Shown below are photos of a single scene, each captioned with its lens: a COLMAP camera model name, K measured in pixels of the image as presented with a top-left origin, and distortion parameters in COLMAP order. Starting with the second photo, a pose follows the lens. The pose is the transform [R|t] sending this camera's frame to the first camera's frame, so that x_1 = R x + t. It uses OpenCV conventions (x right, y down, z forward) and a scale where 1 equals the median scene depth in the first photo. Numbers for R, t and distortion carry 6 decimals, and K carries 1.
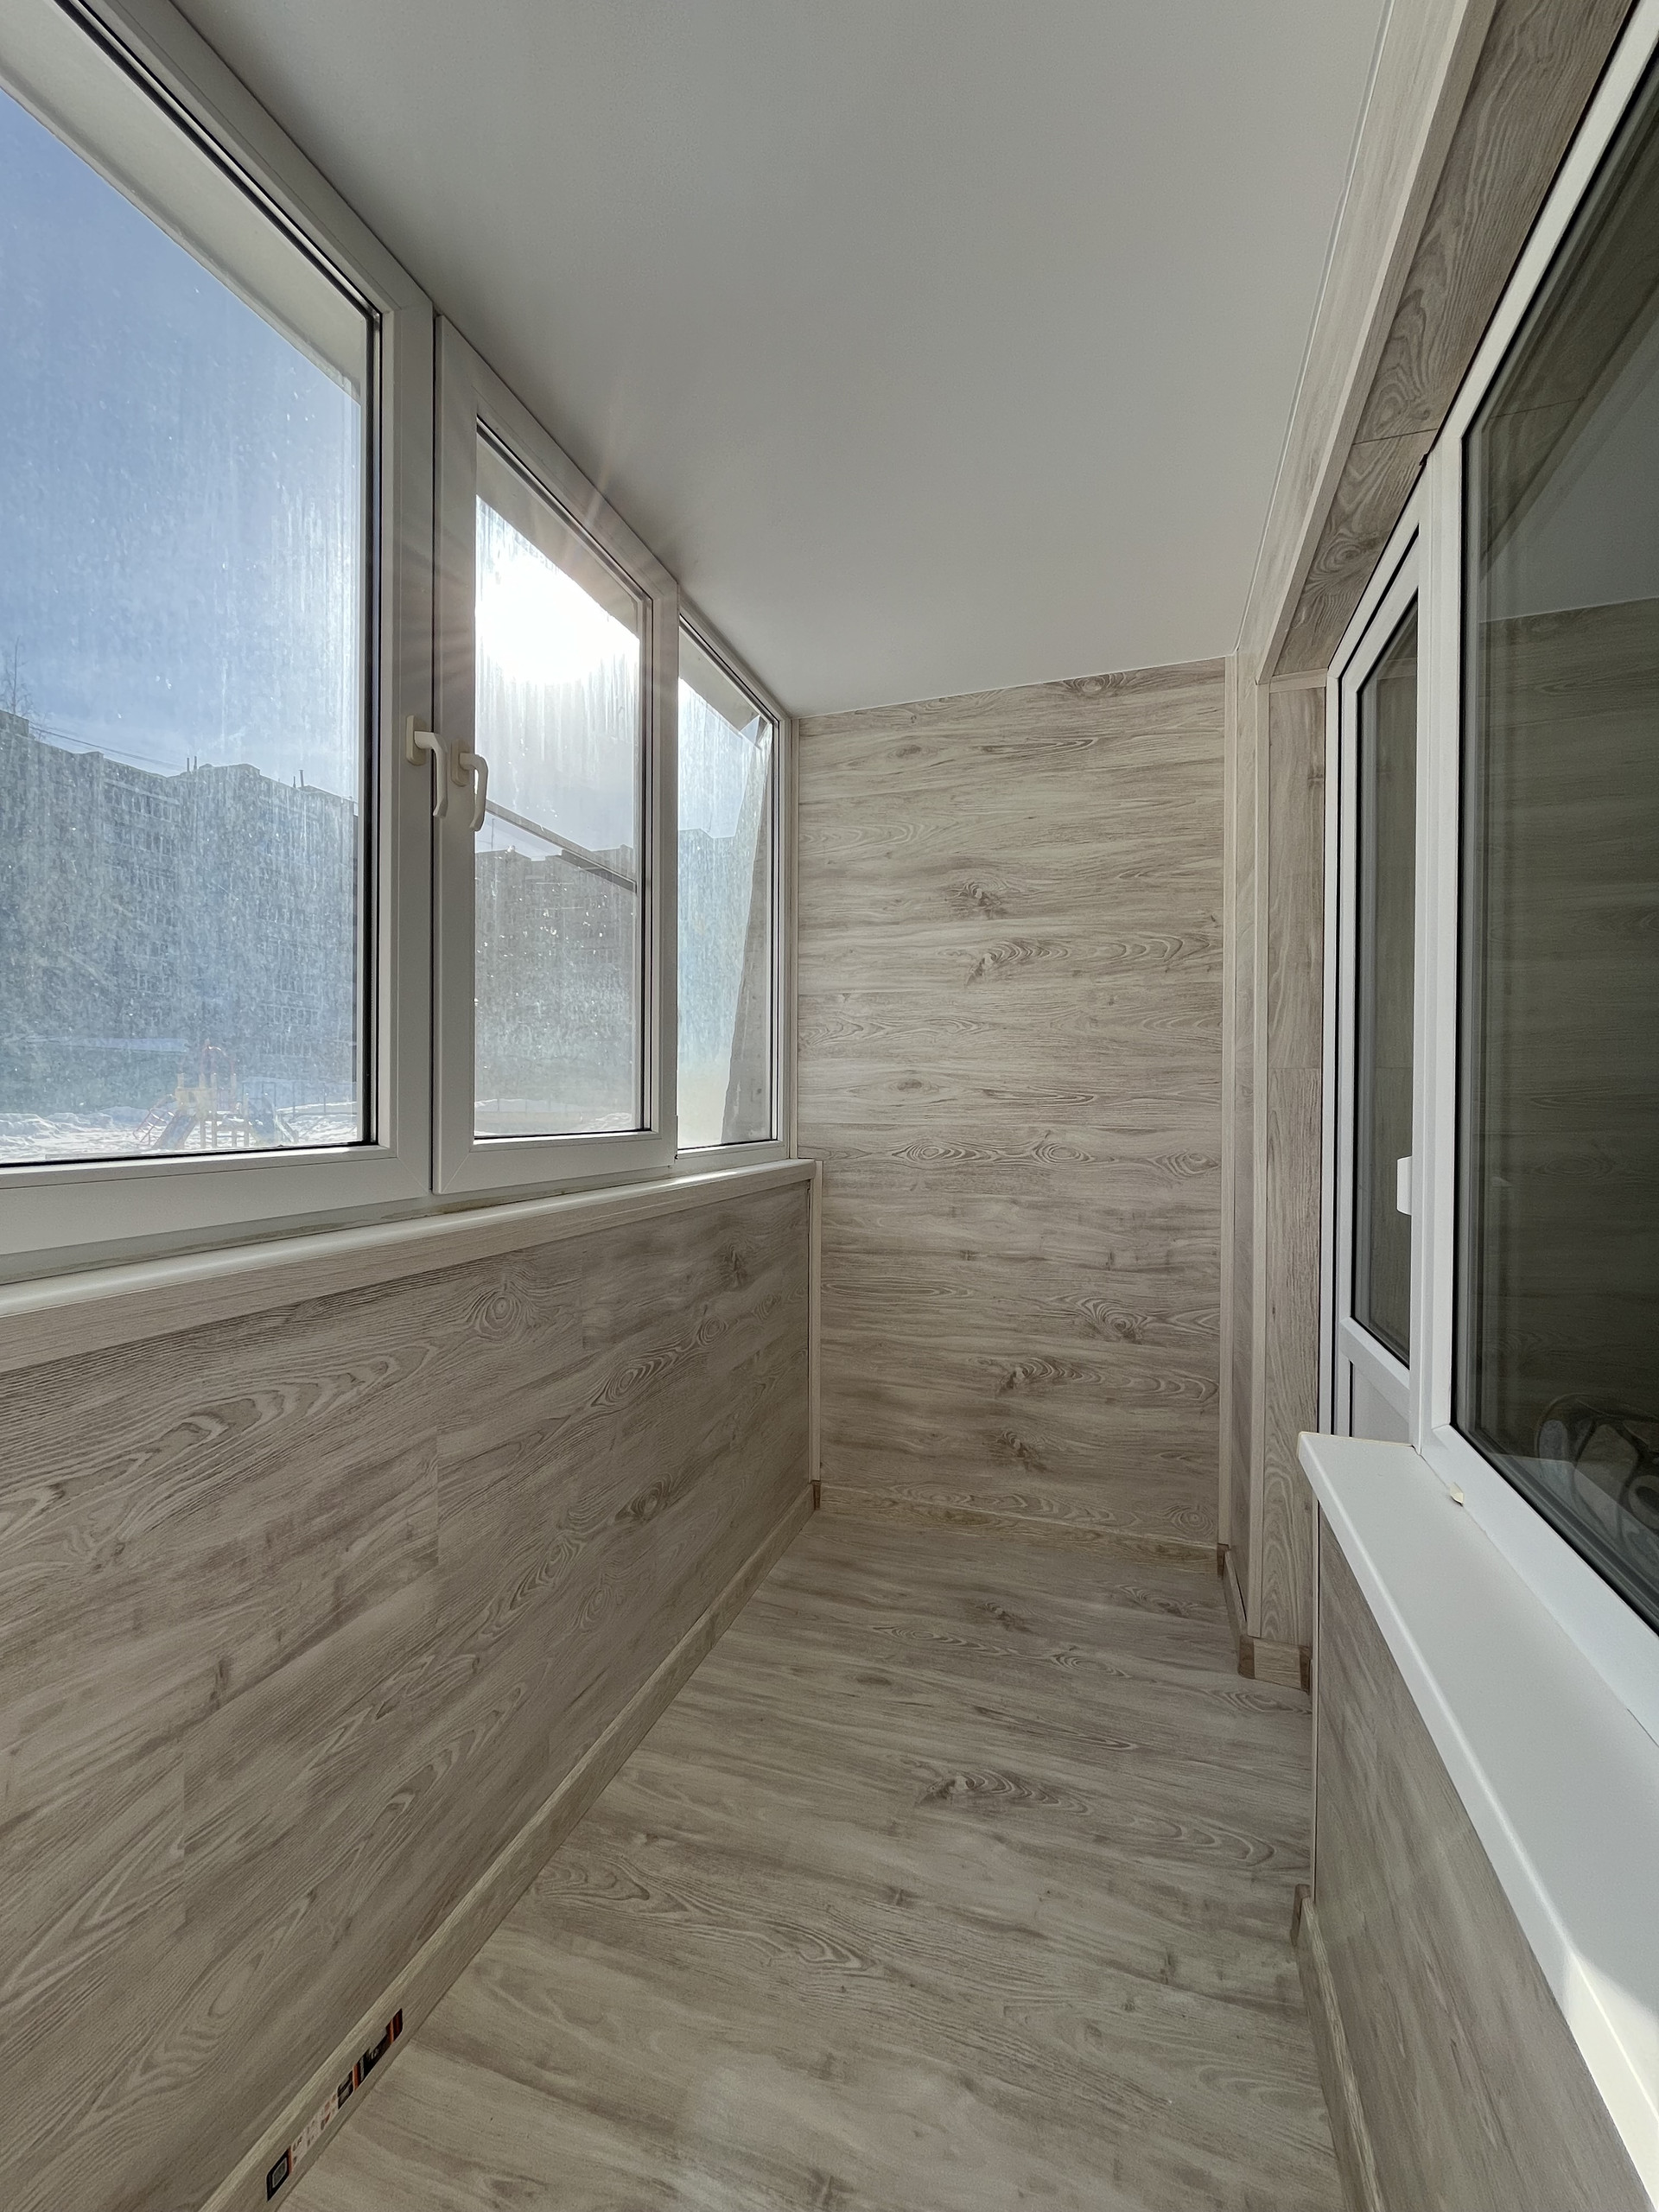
lens RADIAL K [[894.1, 0, 836.4], [0, 894.1, 1109.1], [0, 0, 1]] dist [-0.003814, 0.000658]
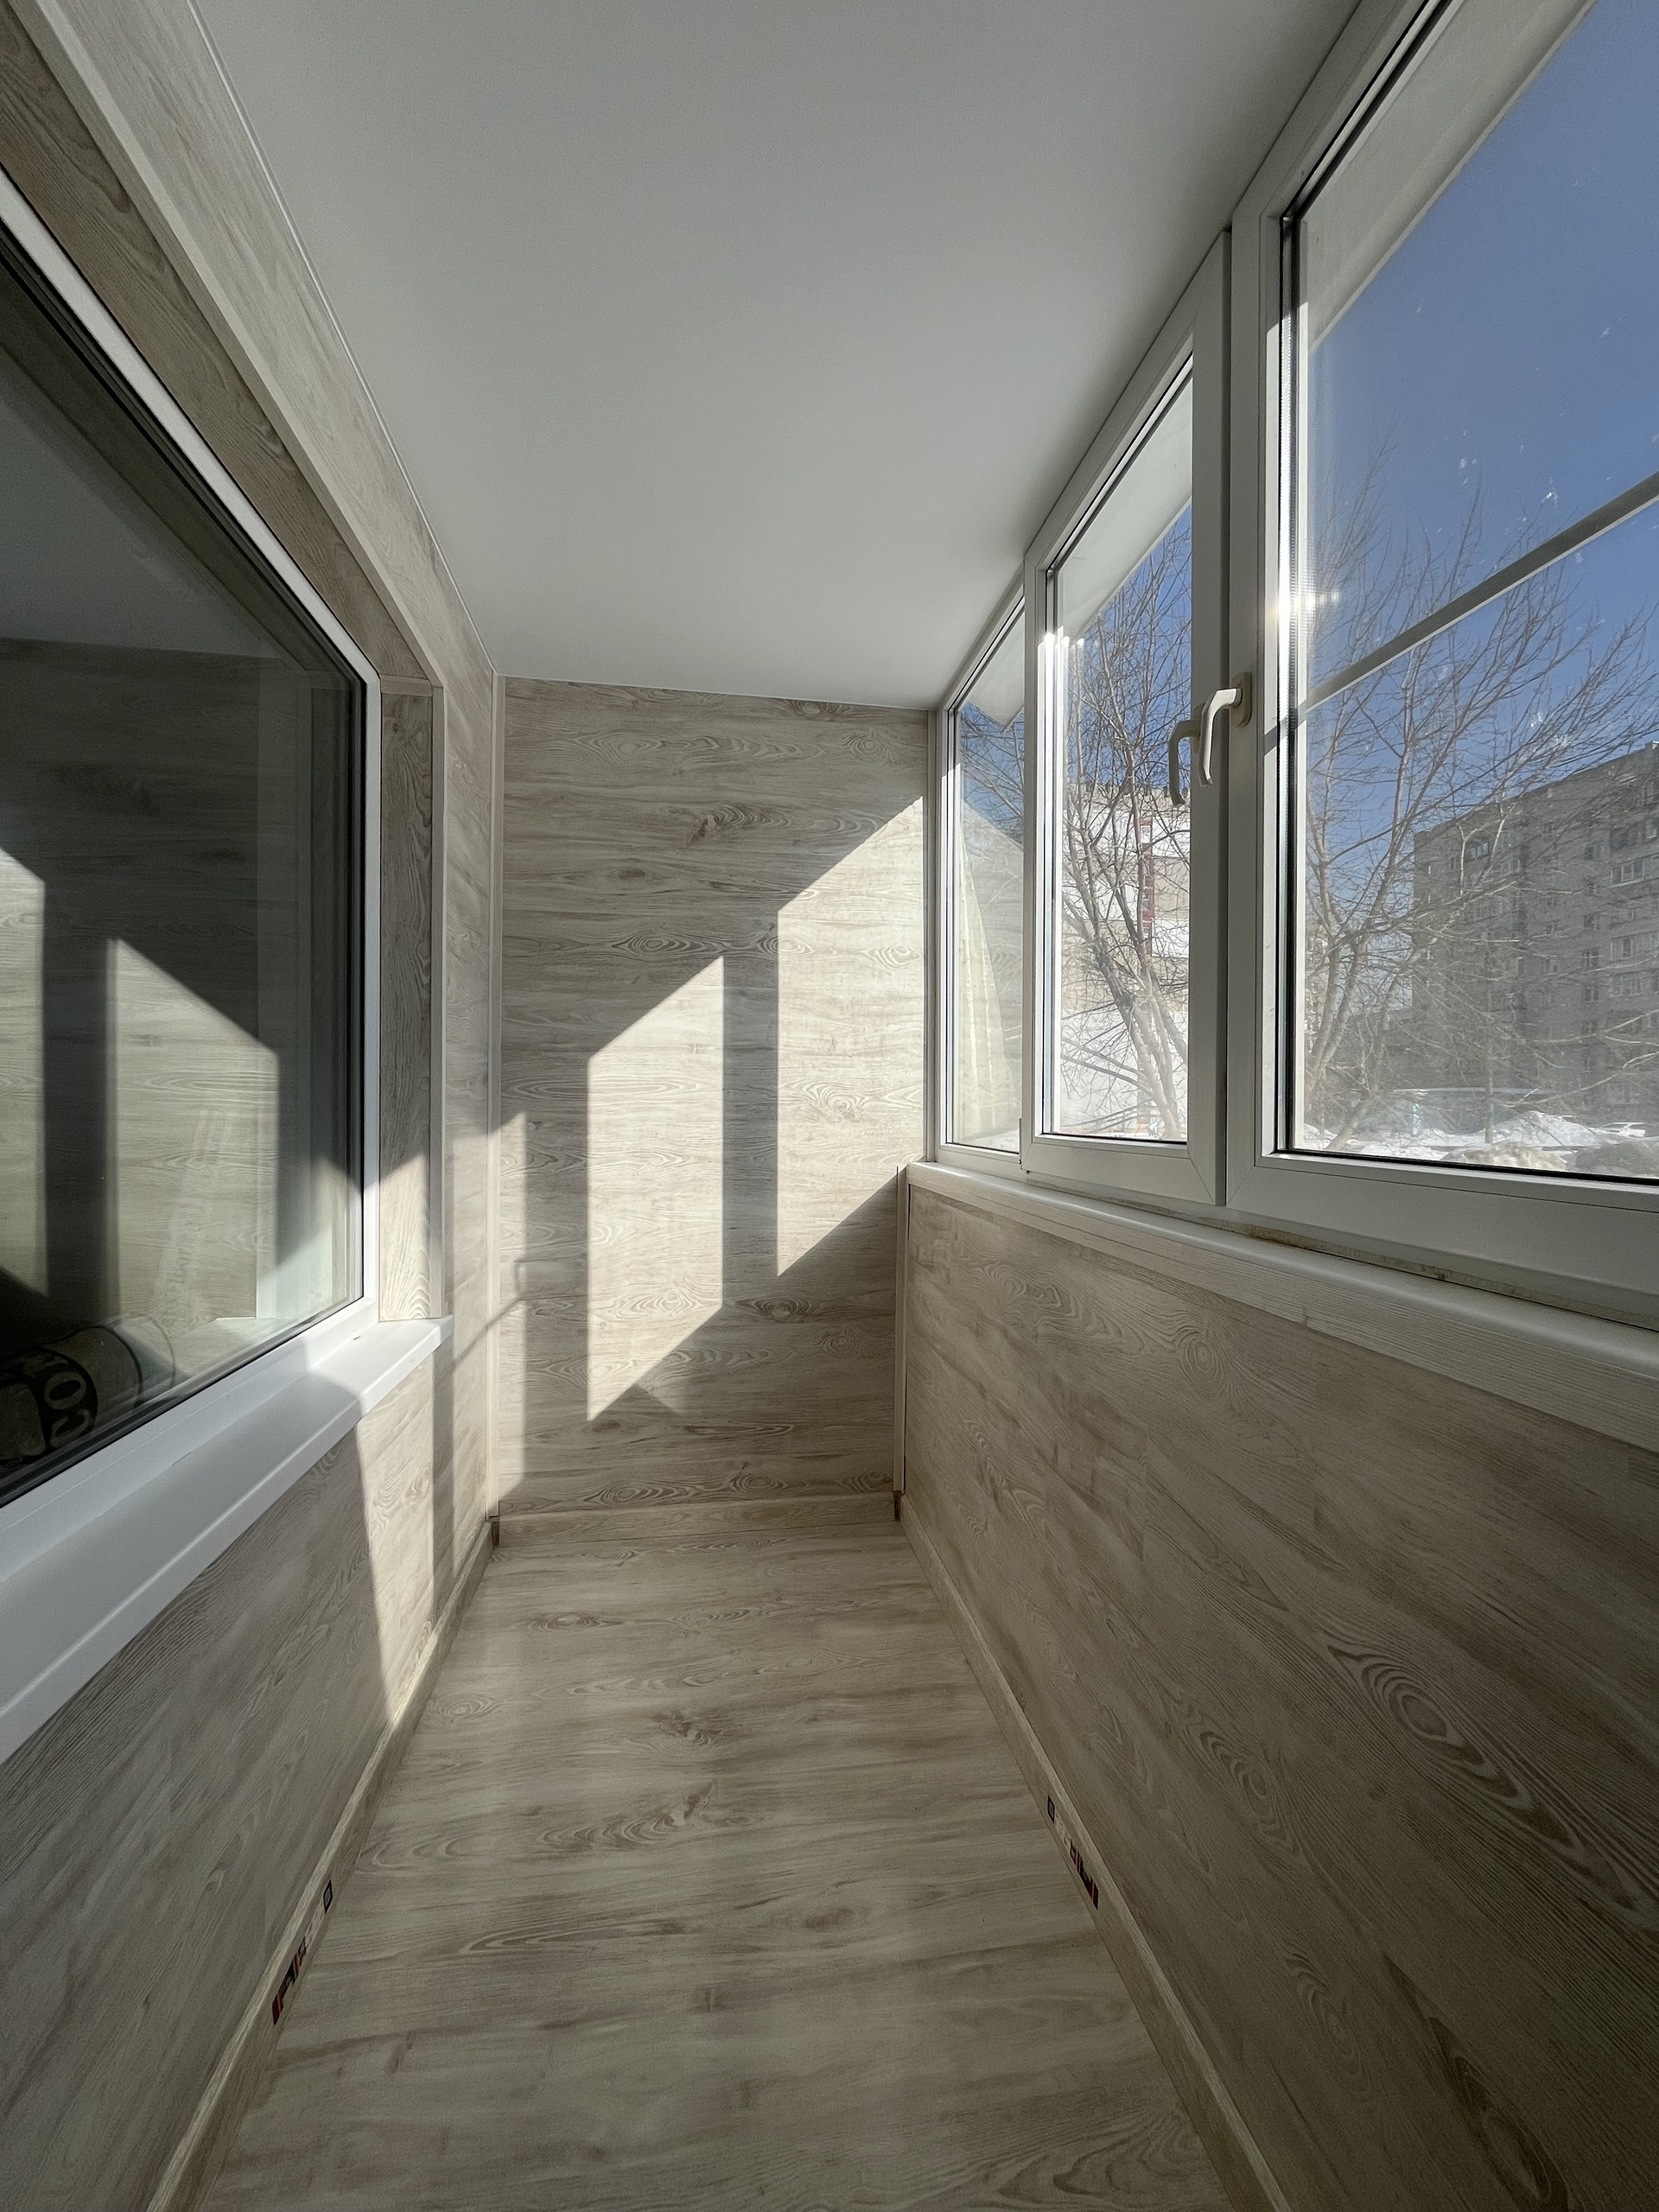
lens RADIAL K [[894.1, 0, 836.4], [0, 894.1, 1109.1], [0, 0, 1]] dist [-0.003814, 0.000658]
pose [[-0.888337, -0.009309, -0.459098, 0.296933], [-0.015185, 0.999843, 0.009110, -0.004686], [0.458941, 0.015064, -0.888339, 1.563080]]
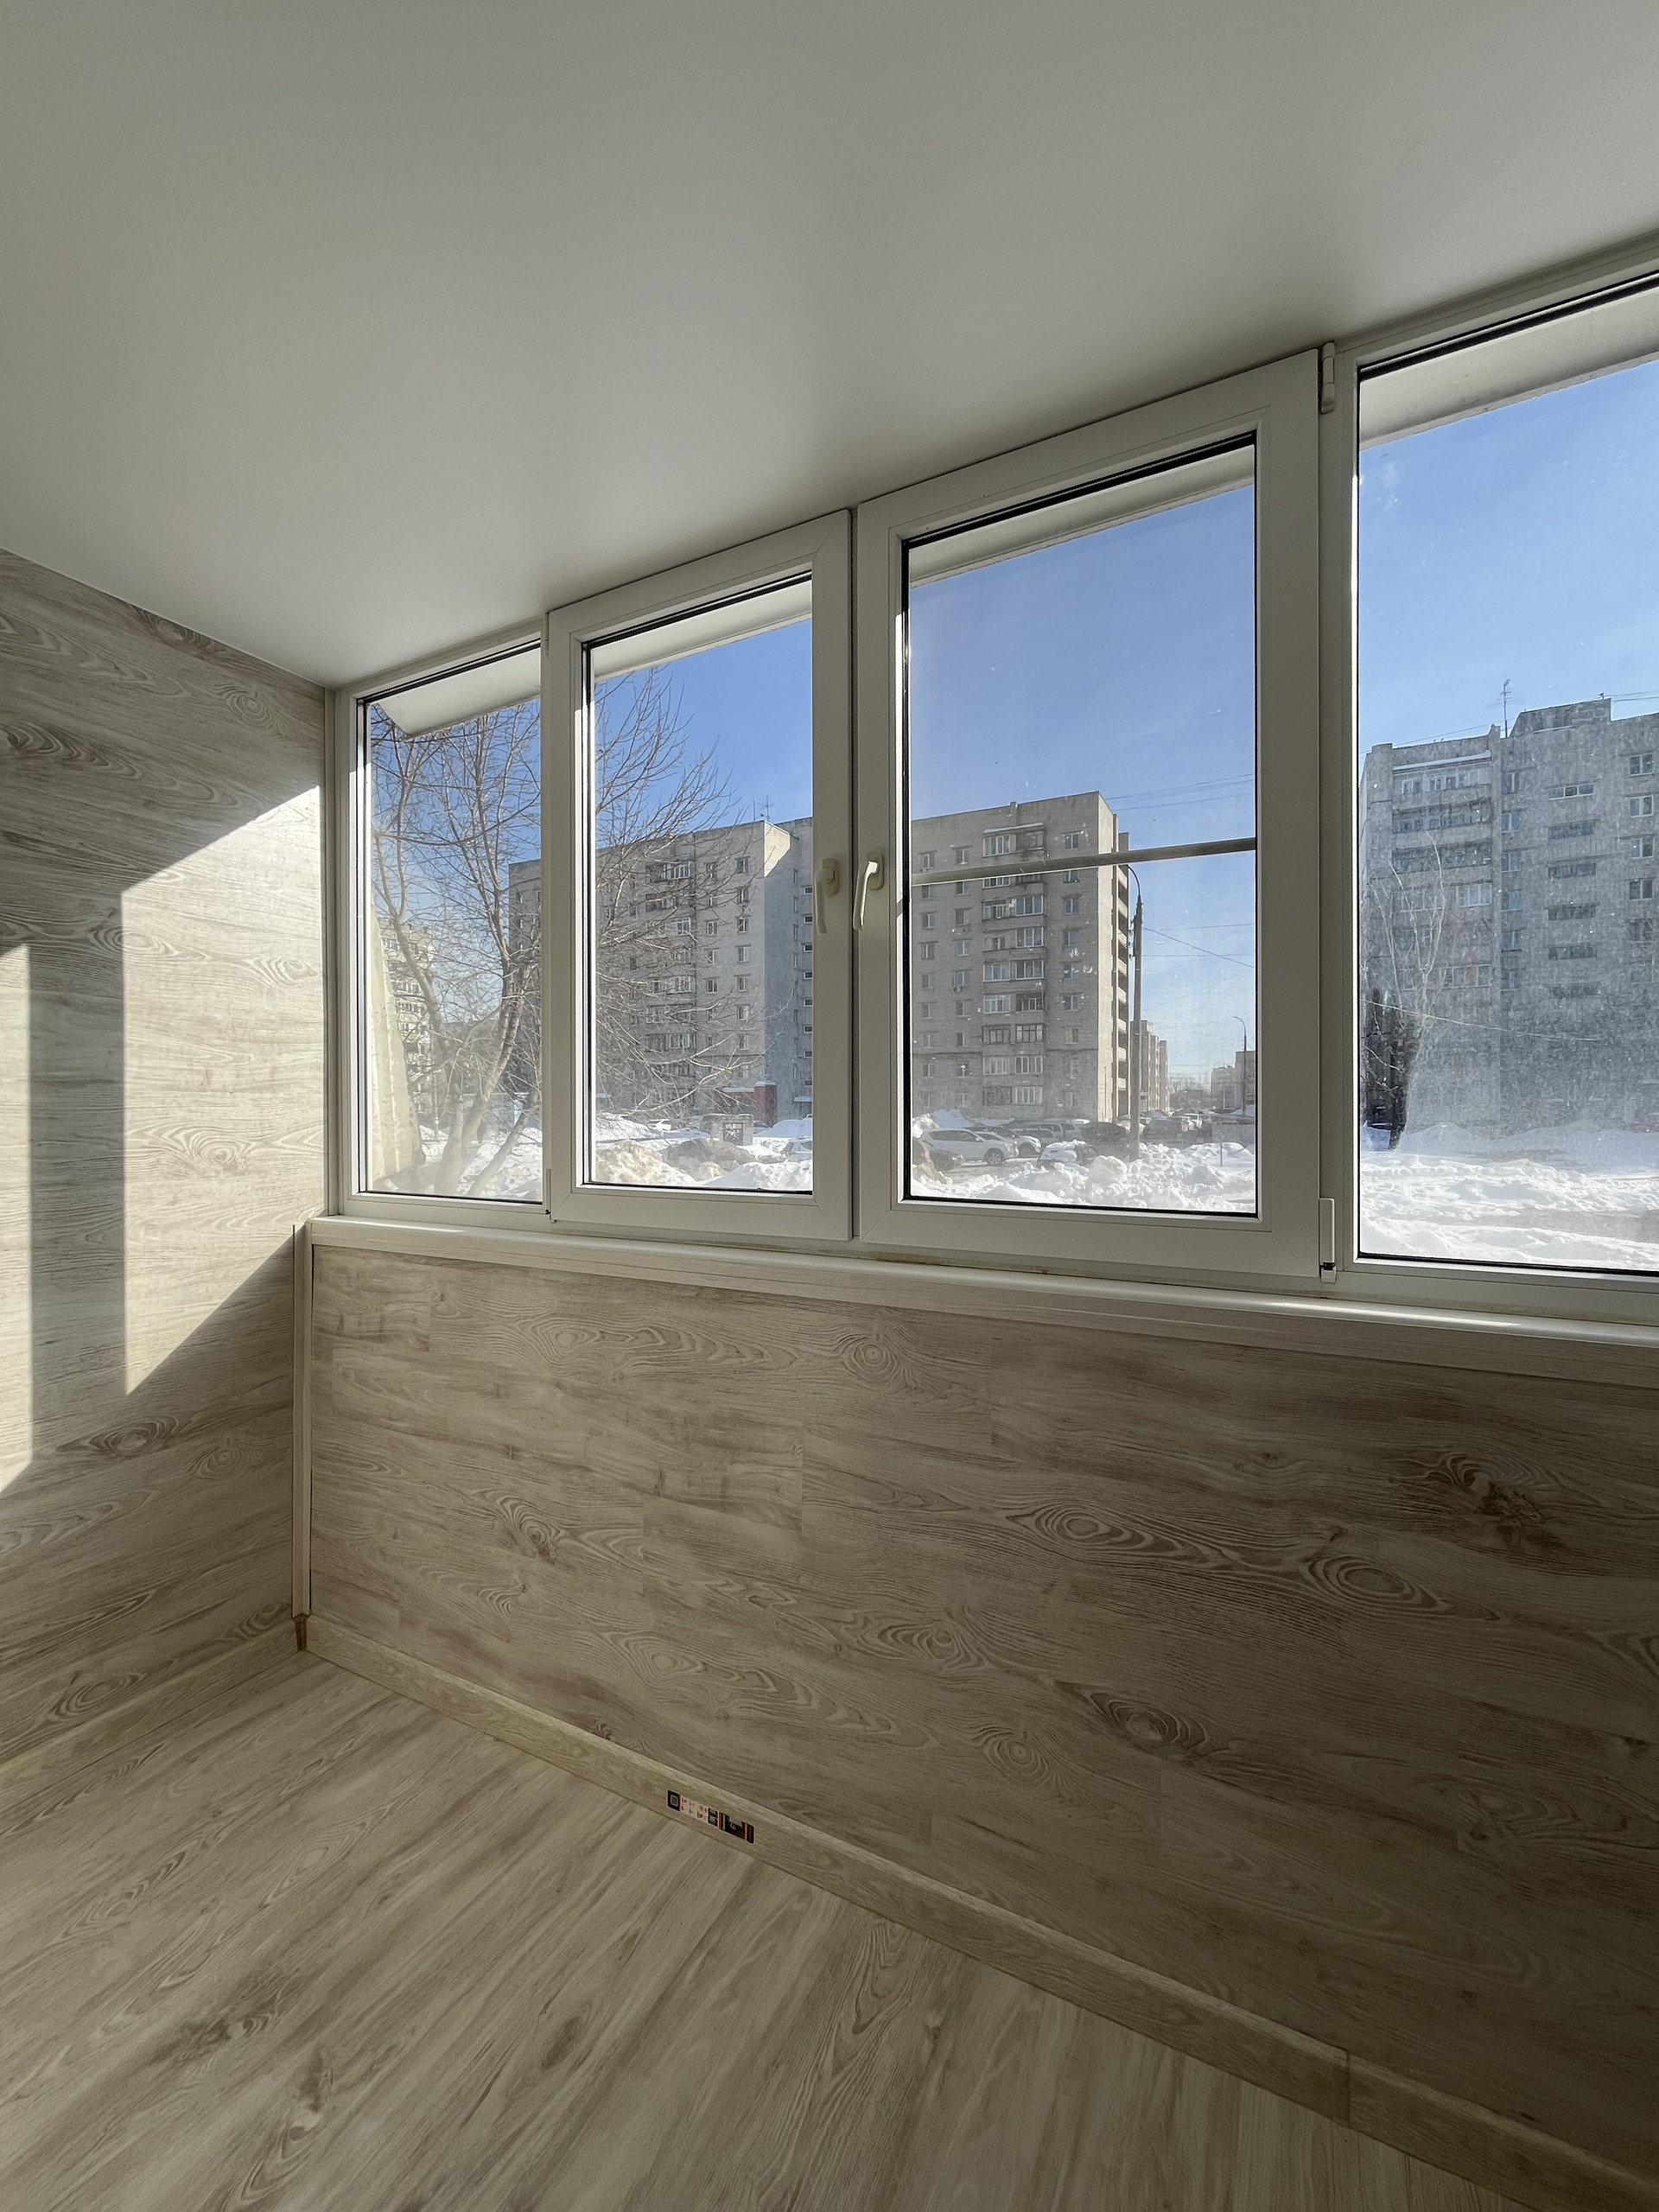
lens RADIAL K [[895.9, 0, 839.7], [0, 895.9, 1107.3], [0, 0, 1]] dist [-0.003491, 0.000282]
pose [[-0.158584, -0.005760, -0.987329, 0.718982], [-0.007587, 0.999961, -0.004615, -0.075670], [0.987316, 0.006759, -0.158622, 1.131166]]
